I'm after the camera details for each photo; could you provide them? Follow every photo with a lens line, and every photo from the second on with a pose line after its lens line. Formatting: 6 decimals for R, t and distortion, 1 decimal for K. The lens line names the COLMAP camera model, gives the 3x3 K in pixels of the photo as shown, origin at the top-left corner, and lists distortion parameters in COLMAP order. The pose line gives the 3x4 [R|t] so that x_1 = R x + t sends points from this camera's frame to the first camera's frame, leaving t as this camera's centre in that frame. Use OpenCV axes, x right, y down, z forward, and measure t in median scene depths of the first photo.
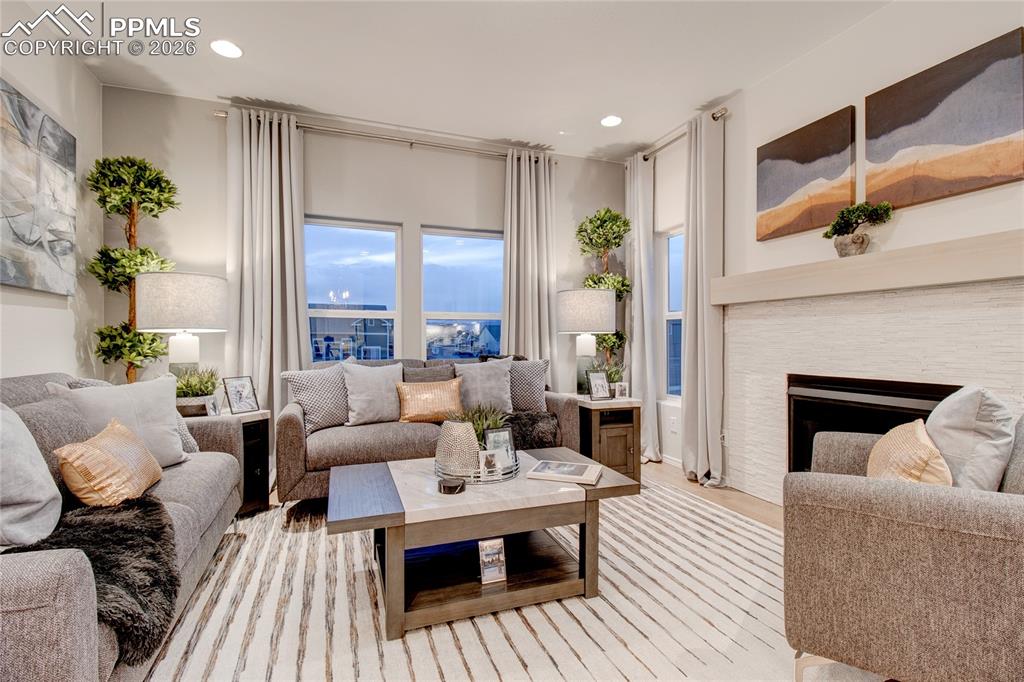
lens RADIAL K [[471.6, 0, 507.6], [0, 471.6, 341.3], [0, 0, 1]] dist [0.002036, -0.000450]
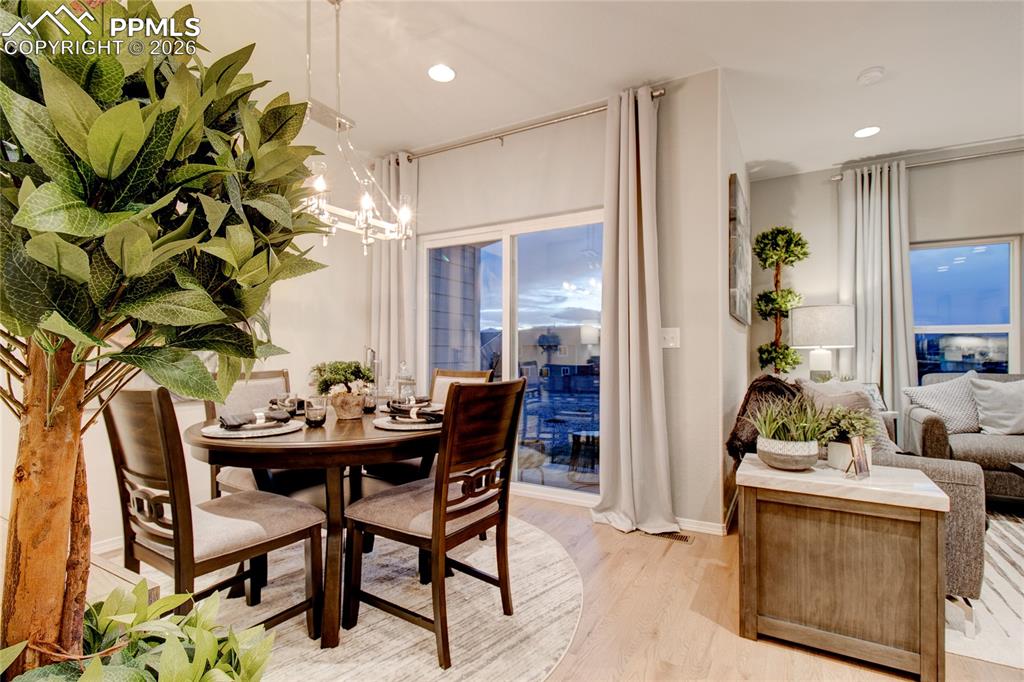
lens RADIAL K [[471.6, 0, 515.0], [0, 471.6, 351.0], [0, 0, 1]] dist [0.002036, -0.000450]
pose [[0.642859, -0.000853, -0.765984, -0.187994], [-0.004743, 0.999976, -0.005095, 0.000400], [0.765970, 0.006908, 0.642840, -0.491674]]
